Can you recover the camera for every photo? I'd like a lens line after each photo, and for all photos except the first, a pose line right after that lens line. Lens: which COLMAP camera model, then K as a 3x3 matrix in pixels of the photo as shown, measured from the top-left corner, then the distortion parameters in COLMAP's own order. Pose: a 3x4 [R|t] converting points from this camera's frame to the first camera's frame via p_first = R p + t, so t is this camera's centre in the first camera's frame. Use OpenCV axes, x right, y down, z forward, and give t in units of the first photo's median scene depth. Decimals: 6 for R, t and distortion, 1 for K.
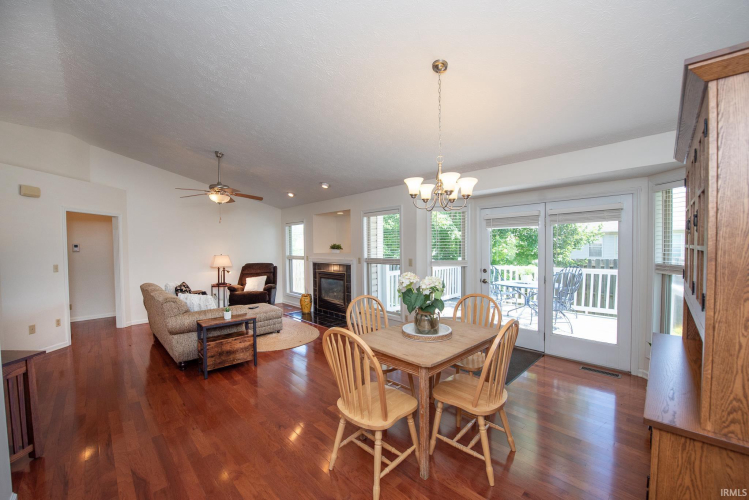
lens RADIAL K [[298.7, 0, 372.3], [0, 298.7, 253.5], [0, 0, 1]] dist [-0.014589, -0.002745]
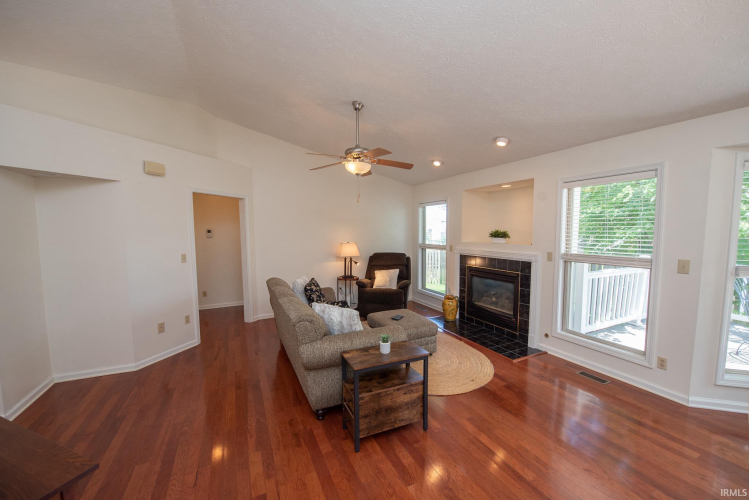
lens RADIAL K [[298.7, 0, 372.3], [0, 298.7, 253.5], [0, 0, 1]] dist [-0.014589, -0.002745]
pose [[0.947842, 0.028974, -0.317422, -0.207685], [-0.011173, 0.998268, 0.057758, -0.016290], [0.318546, -0.051199, 0.946524, 0.265866]]
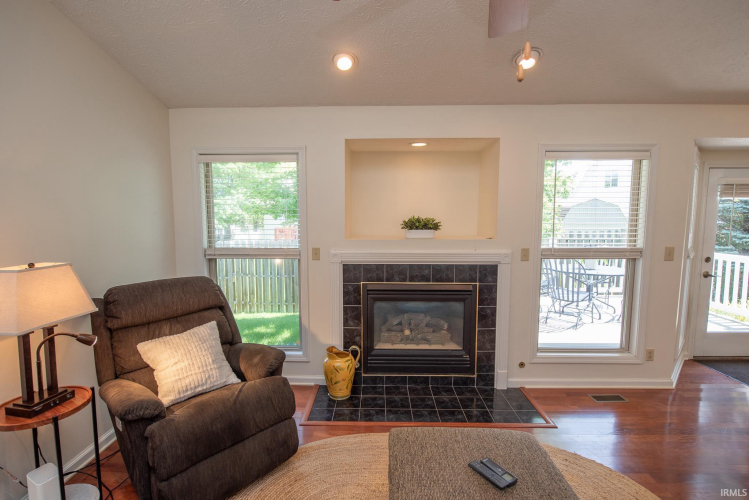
lens RADIAL K [[353.3, 0, 374.5], [0, 353.3, 250.0], [0, 0, 1]] dist [-0.001053, -0.000055]
pose [[0.708824, -0.058934, 0.702919, -0.600637], [0.012479, 0.997395, 0.071040, -0.025364], [-0.705275, -0.041584, 0.707713, 0.788443]]
